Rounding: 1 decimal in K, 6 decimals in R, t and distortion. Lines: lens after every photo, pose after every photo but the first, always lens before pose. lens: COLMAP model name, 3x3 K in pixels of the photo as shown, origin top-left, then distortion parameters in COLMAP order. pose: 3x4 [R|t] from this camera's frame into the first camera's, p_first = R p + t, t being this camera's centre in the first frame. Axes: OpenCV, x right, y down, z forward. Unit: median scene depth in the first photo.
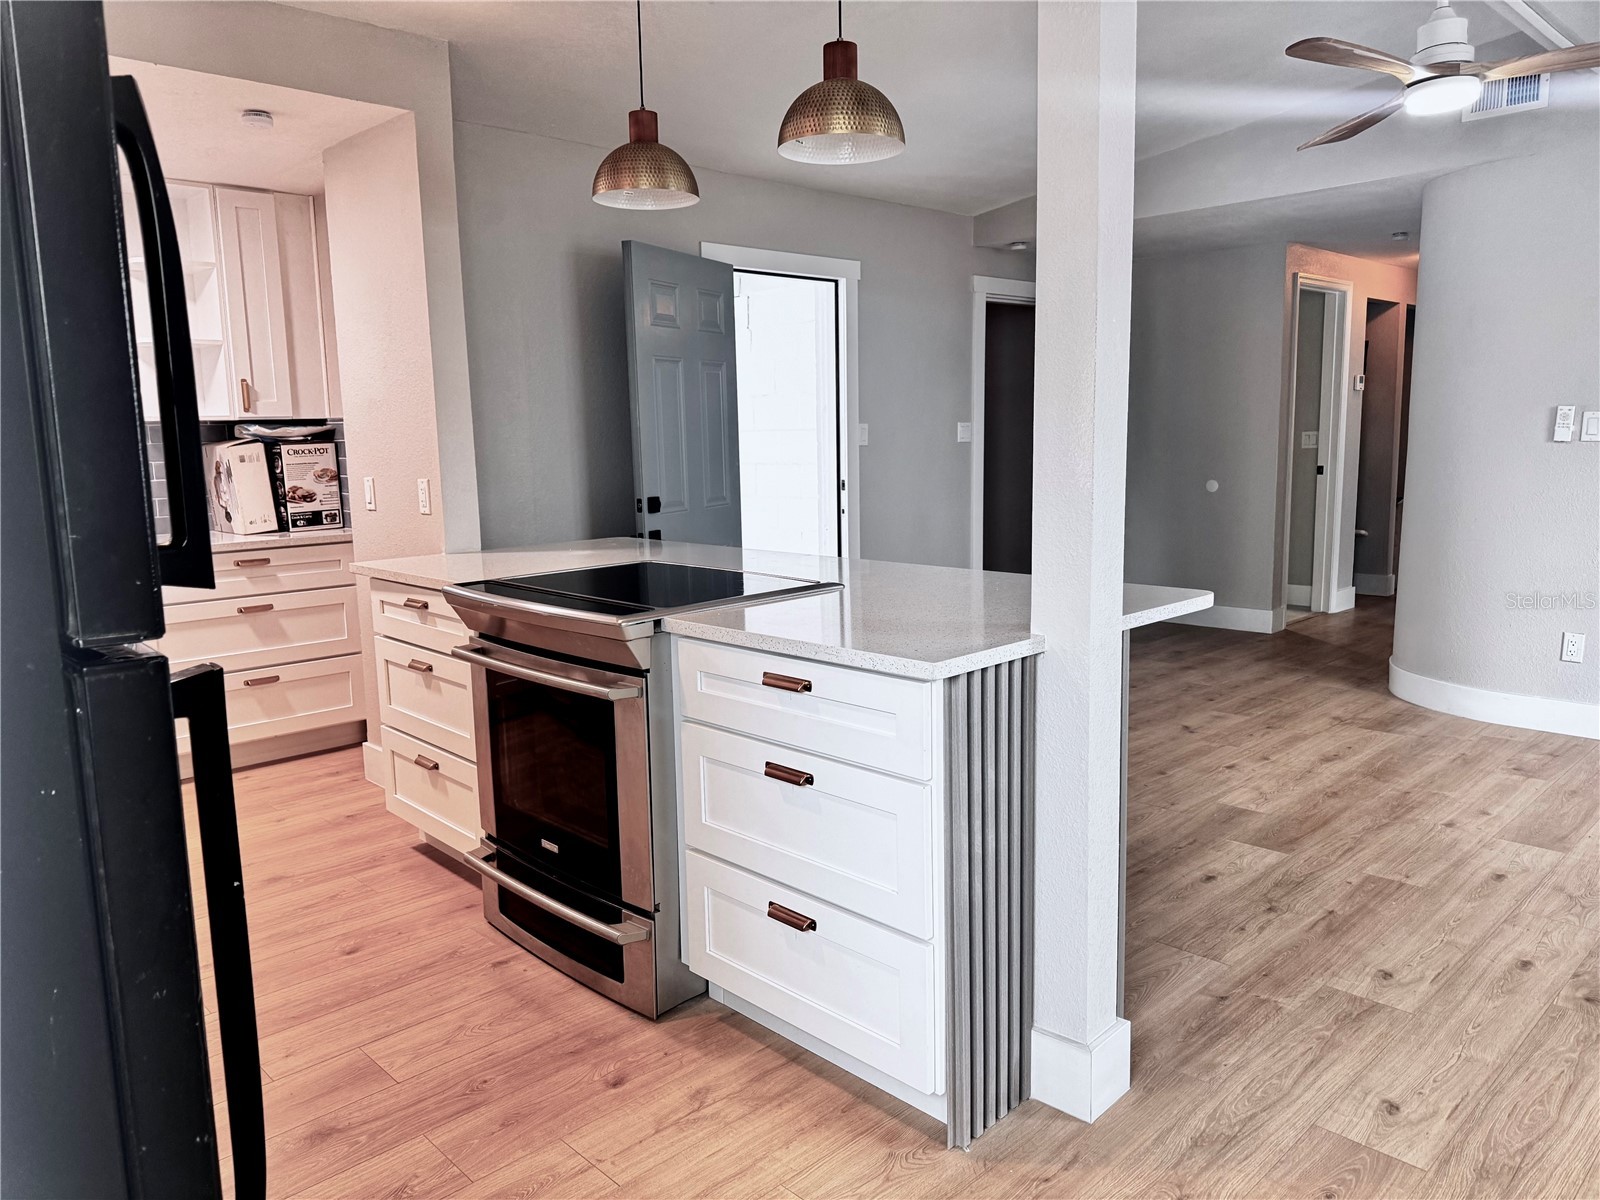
lens RADIAL K [[1143.7, 0, 800.0], [0, 1143.7, 600.0], [0, 0, 1]] dist [-0.005517, -0.000888]
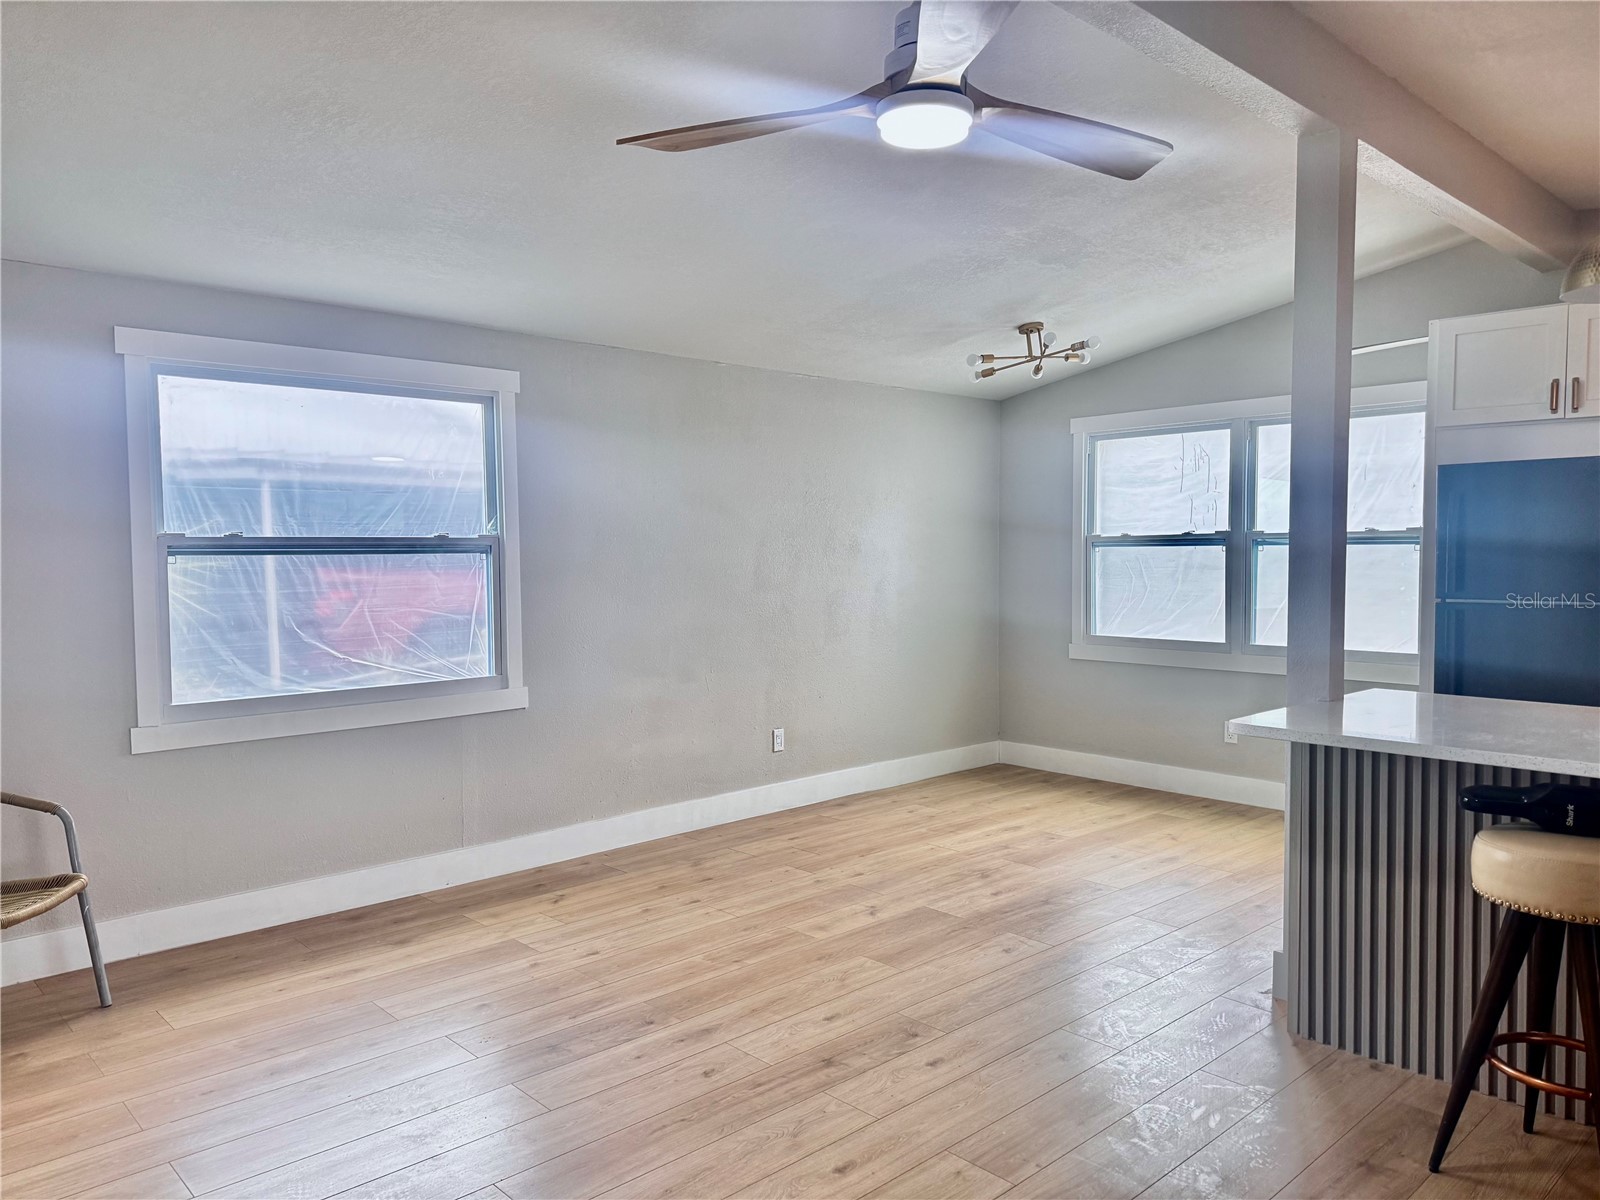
lens RADIAL K [[1127.6, 0, 805.8], [0, 1127.6, 593.8], [0, 0, 1]] dist [0.147112, -0.231290]
pose [[-0.999530, 0.026005, 0.016263, 0.659019], [0.028586, 0.982016, 0.186623, -0.312441], [-0.011117, 0.187000, -0.982297, 1.822513]]
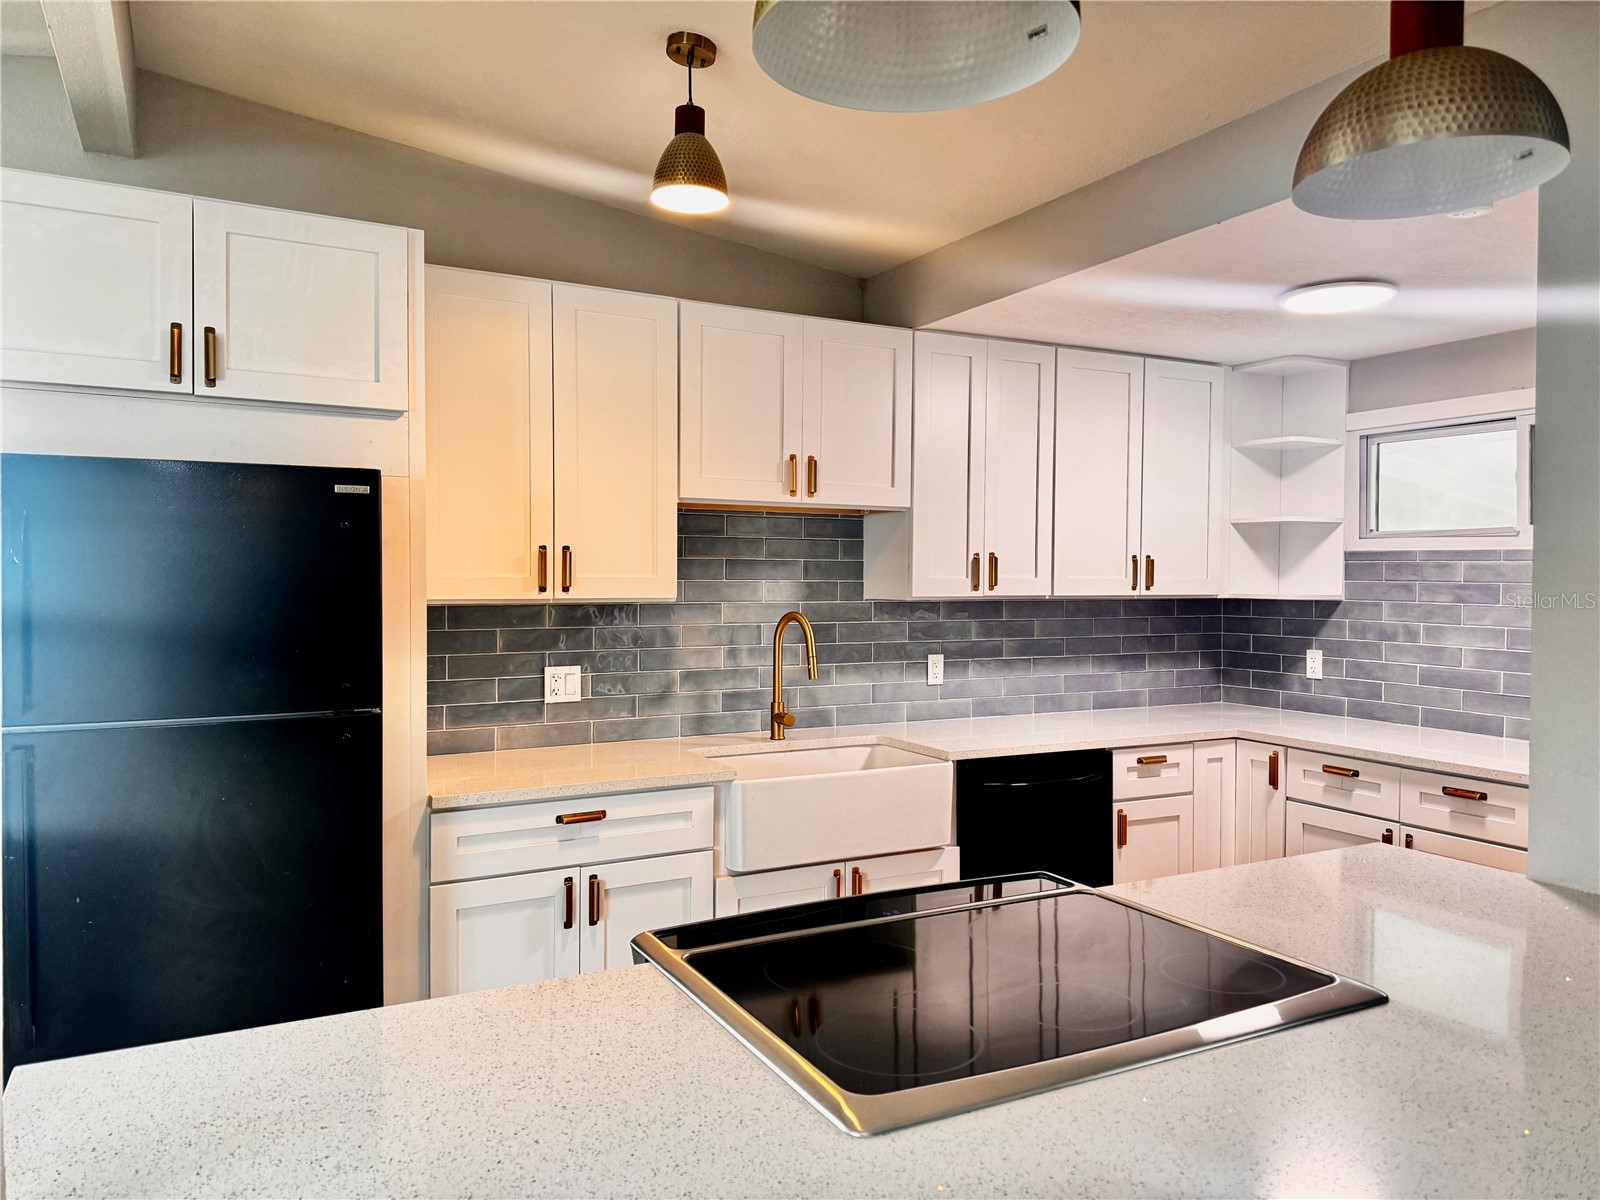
lens RADIAL K [[1127.6, 0, 805.8], [0, 1127.6, 593.8], [0, 0, 1]] dist [0.147112, -0.231290]
pose [[-0.272759, 0.035648, -0.961422, 0.400536], [-0.142862, 0.986734, 0.077117, -0.214331], [0.951416, 0.158385, -0.264047, 0.988489]]
